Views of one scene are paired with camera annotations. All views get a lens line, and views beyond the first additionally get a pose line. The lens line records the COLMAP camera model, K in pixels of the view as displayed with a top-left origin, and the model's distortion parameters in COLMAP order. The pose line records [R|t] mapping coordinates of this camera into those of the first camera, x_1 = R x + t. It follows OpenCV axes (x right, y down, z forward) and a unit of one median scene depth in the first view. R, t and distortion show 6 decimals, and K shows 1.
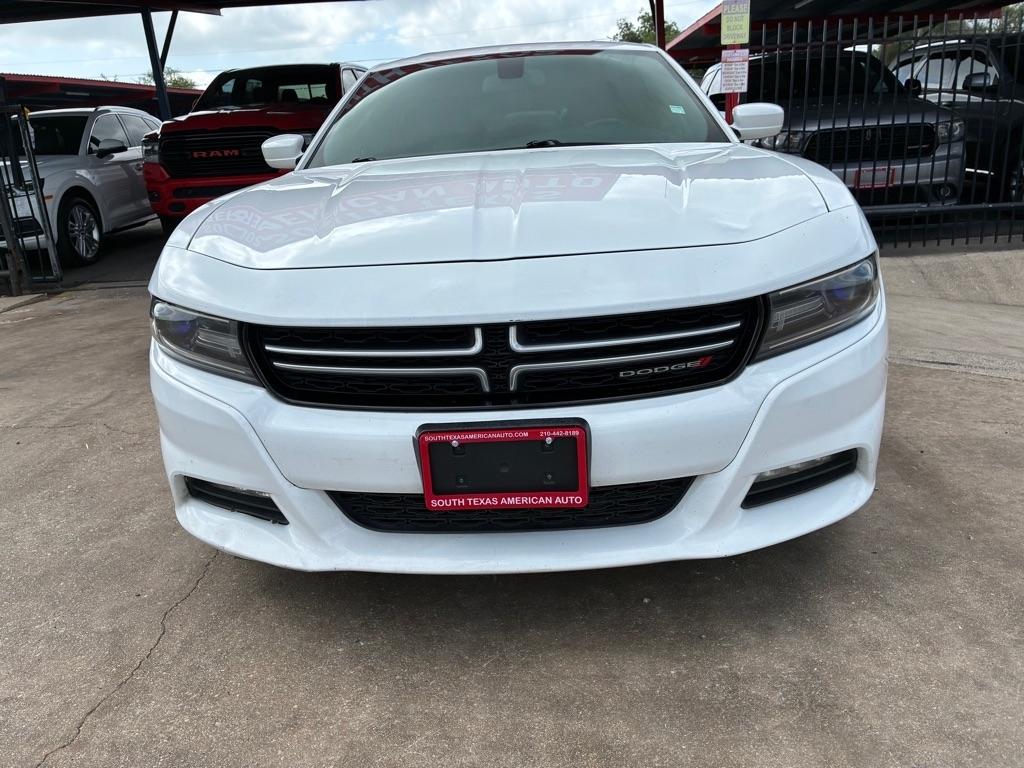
lens RADIAL K [[783.6, 0, 502.4], [0, 783.6, 380.5], [0, 0, 1]] dist [-0.003948, 0.001478]
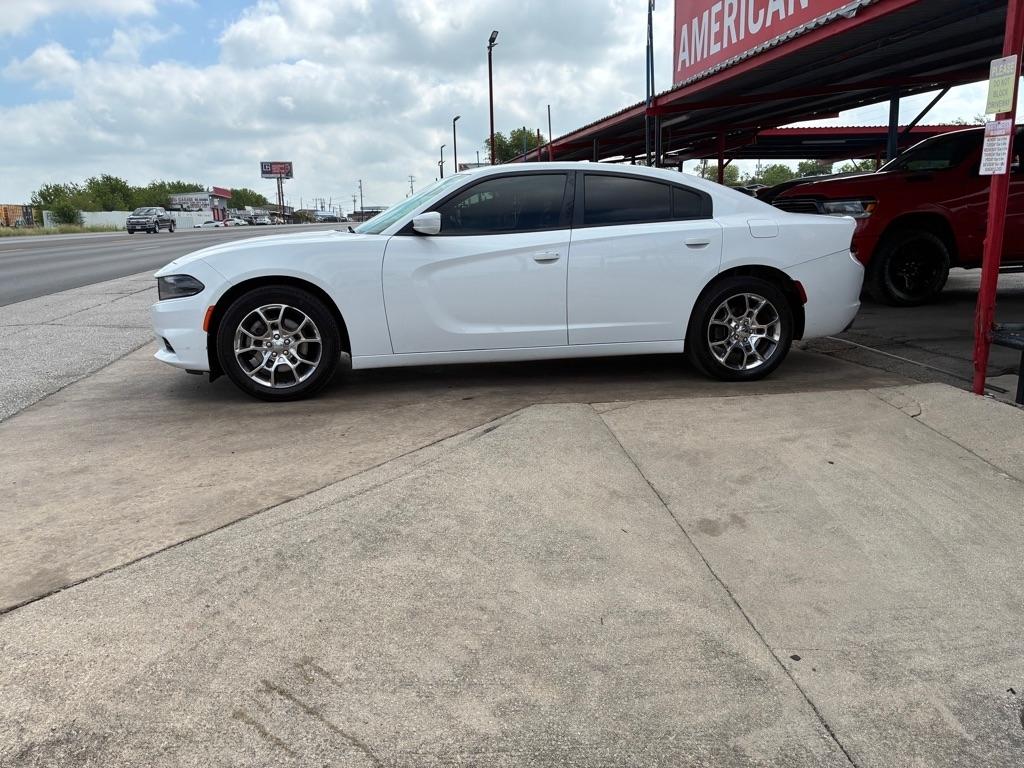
lens RADIAL K [[780.6, 0, 503.3], [0, 780.6, 387.6], [0, 0, 1]] dist [0.048805, -0.065880]
pose [[0.203546, 0.256209, -0.944948, 2.001709], [-0.288384, 0.938024, 0.192212, -0.378183], [0.935630, 0.233384, 0.264818, 0.824759]]
